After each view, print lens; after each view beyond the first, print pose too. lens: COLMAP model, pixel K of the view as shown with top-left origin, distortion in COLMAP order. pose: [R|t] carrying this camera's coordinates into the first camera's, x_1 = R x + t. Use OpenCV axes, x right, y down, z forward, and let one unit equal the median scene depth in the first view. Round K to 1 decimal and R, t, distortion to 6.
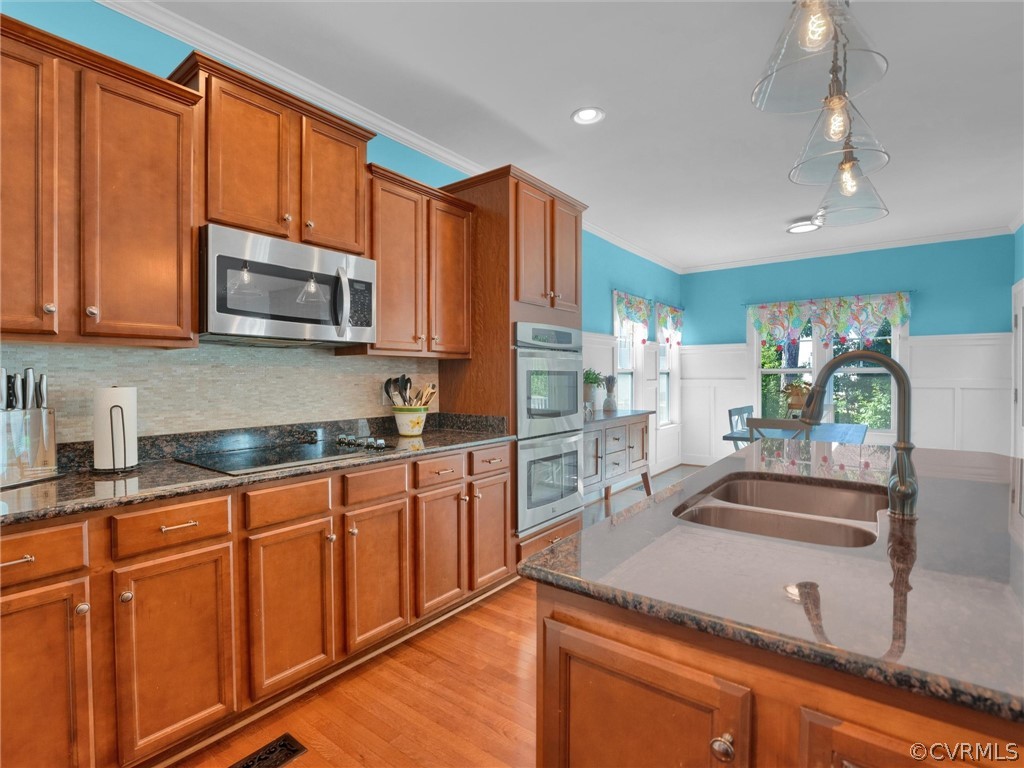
lens RADIAL K [[496.8, 0, 511.5], [0, 496.8, 382.5], [0, 0, 1]] dist [-0.023875, 0.001391]
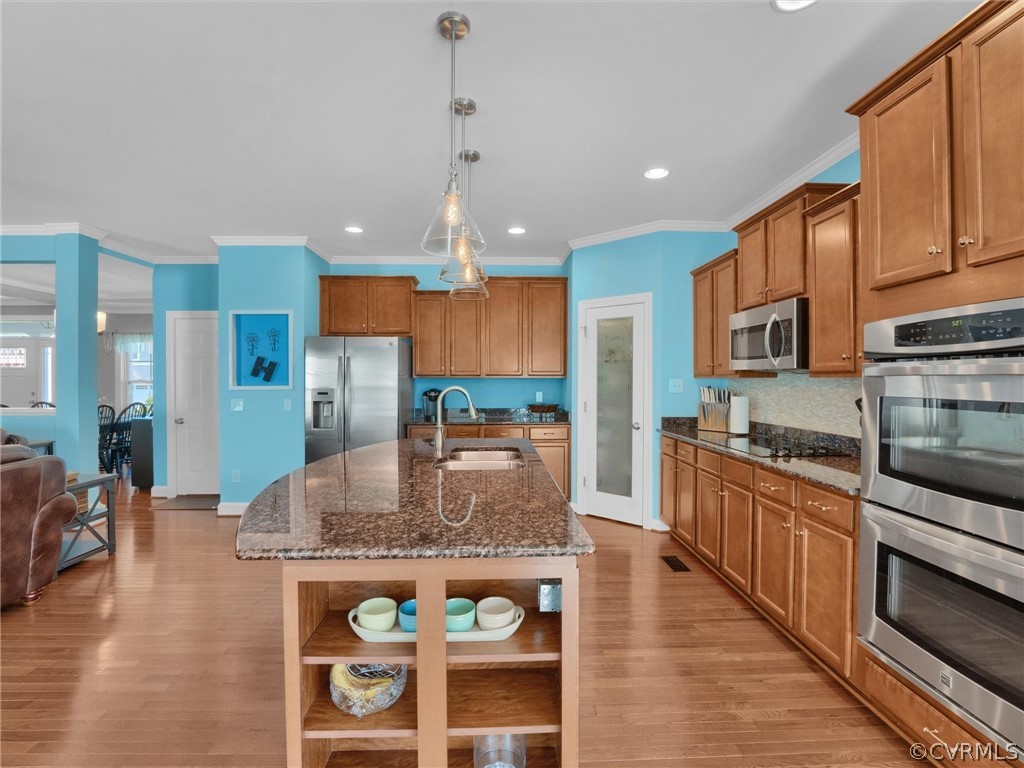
lens RADIAL K [[463.2, 0, 507.3], [0, 463.2, 381.0], [0, 0, 1]] dist [-0.030026, -0.000117]
pose [[-0.779574, 0.006313, -0.626278, 0.989283], [-0.004369, 0.999870, 0.015518, -0.067232], [0.626295, 0.014834, -0.779445, 1.504211]]
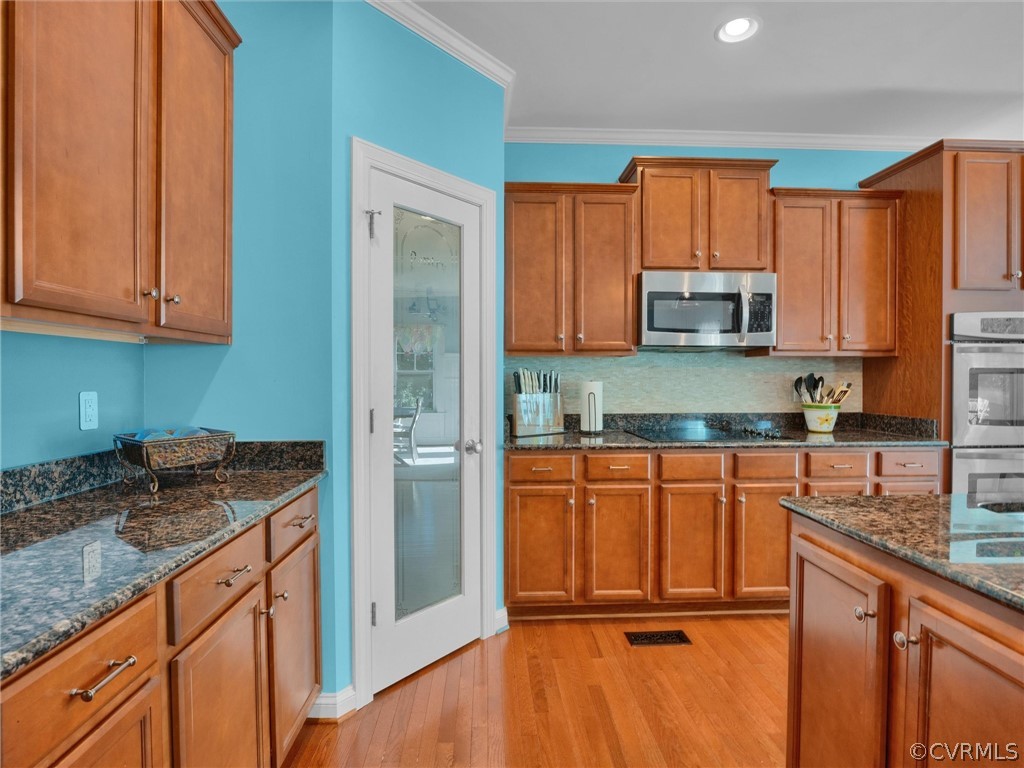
lens RADIAL K [[534.7, 0, 509.8], [0, 534.7, 384.5], [0, 0, 1]] dist [-0.012580, -0.000246]
pose [[0.645957, 0.013026, -0.763263, 0.285300], [-0.010146, 0.999913, 0.008478, 0.005699], [0.763306, 0.002267, 0.646033, -0.273407]]
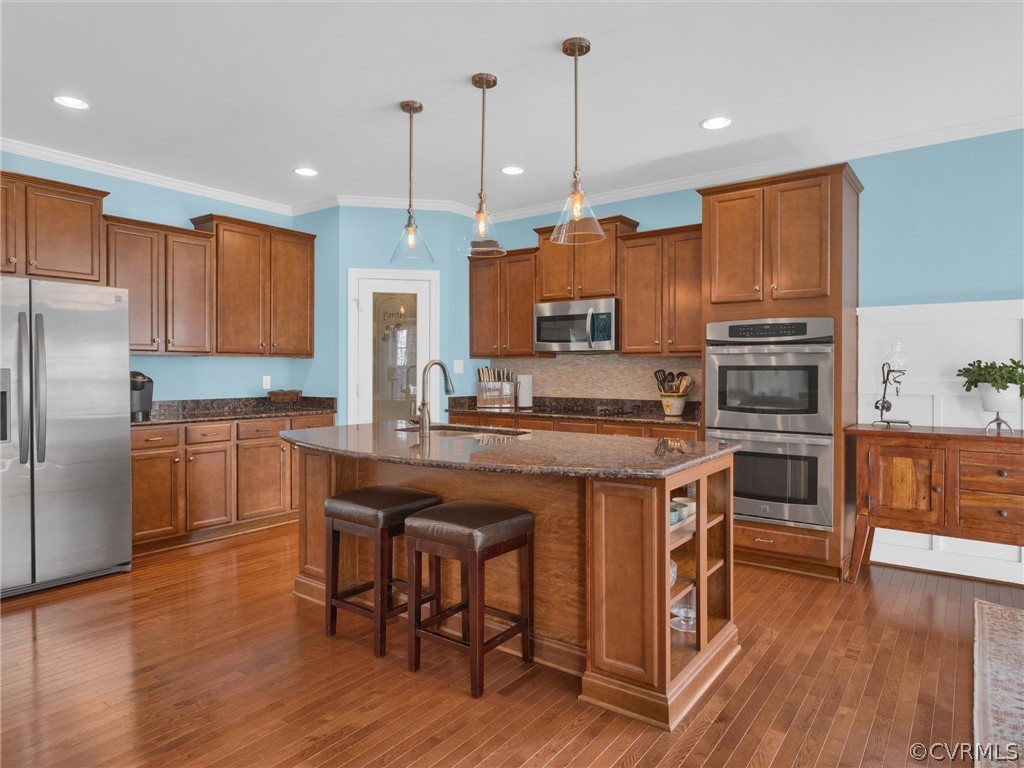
lens RADIAL K [[622.8, 0, 506.6], [0, 622.8, 380.1], [0, 0, 1]] dist [-0.003949, -0.000599]
pose [[0.001374, 0.018606, -0.999826, 1.828086], [-0.013206, 0.999740, 0.018587, -0.016549], [0.999912, 0.013178, 0.001620, 0.695617]]
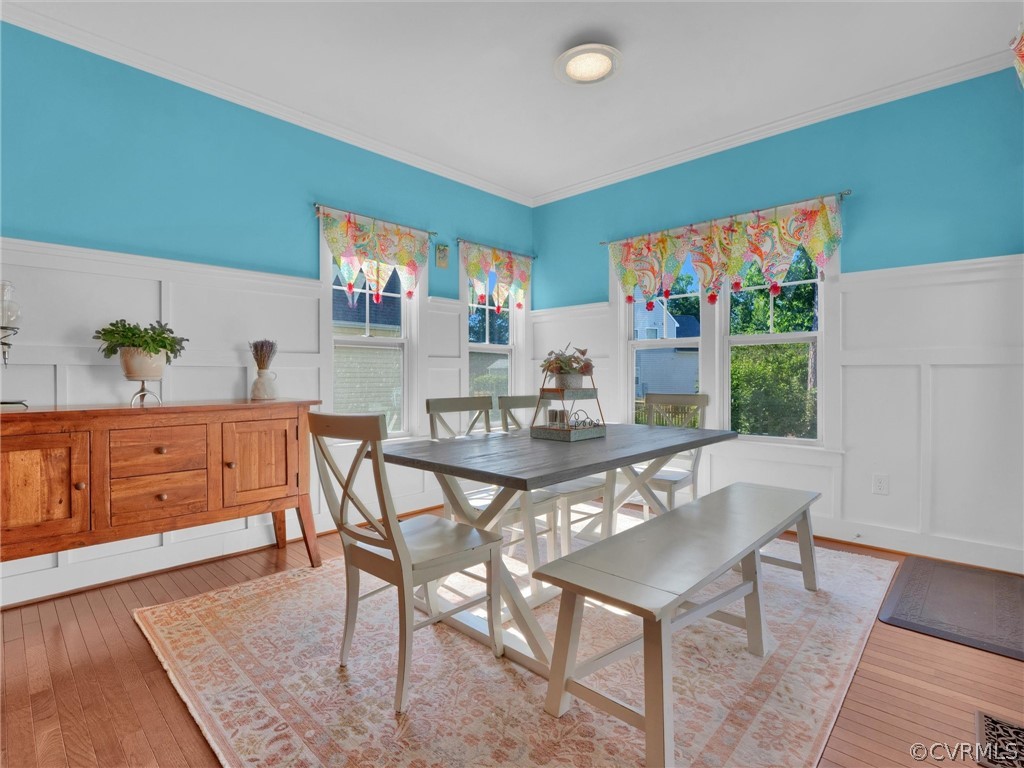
lens RADIAL K [[496.8, 0, 512.8], [0, 496.8, 373.5], [0, 0, 1]] dist [-0.023875, 0.001391]
pose [[0.994437, 0.004170, -0.105246, 1.185742], [-0.005541, 0.999904, -0.012735, 0.067760], [0.105183, 0.013247, 0.994365, 0.954275]]
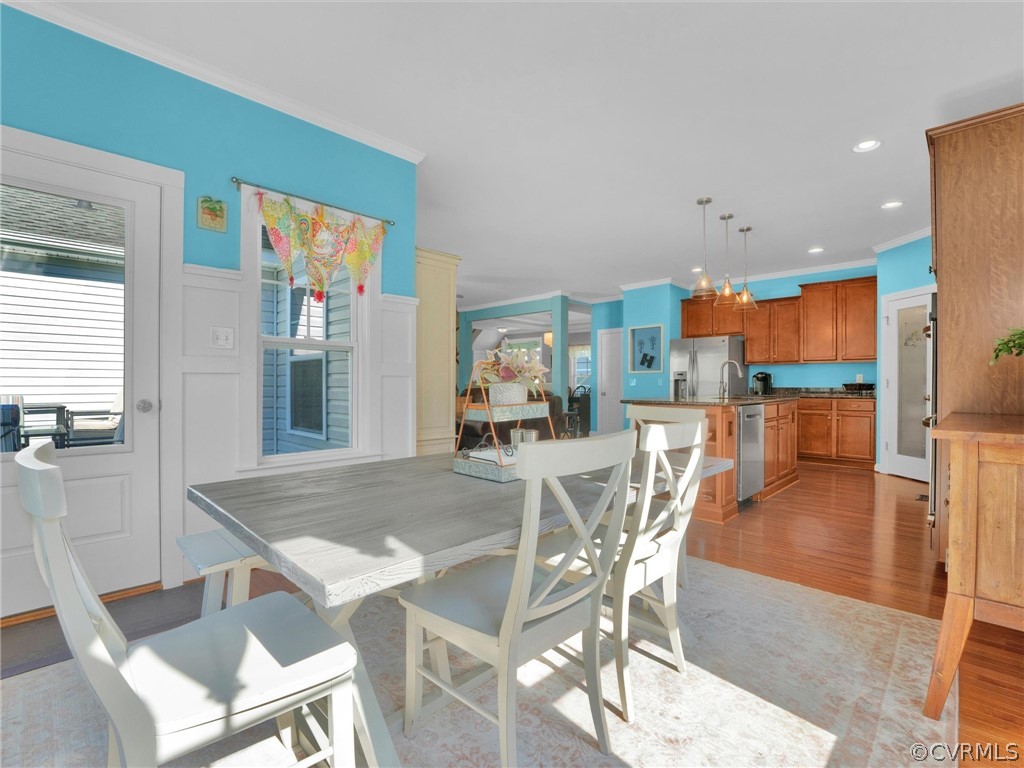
lens RADIAL K [[479.9, 0, 513.7], [0, 479.9, 383.9], [0, 0, 1]] dist [-0.003212, -0.000174]
pose [[-0.991576, 0.002364, 0.129502, 1.072980], [0.004161, 0.999899, 0.013610, 0.035722], [-0.129457, 0.014034, -0.991486, 2.893250]]
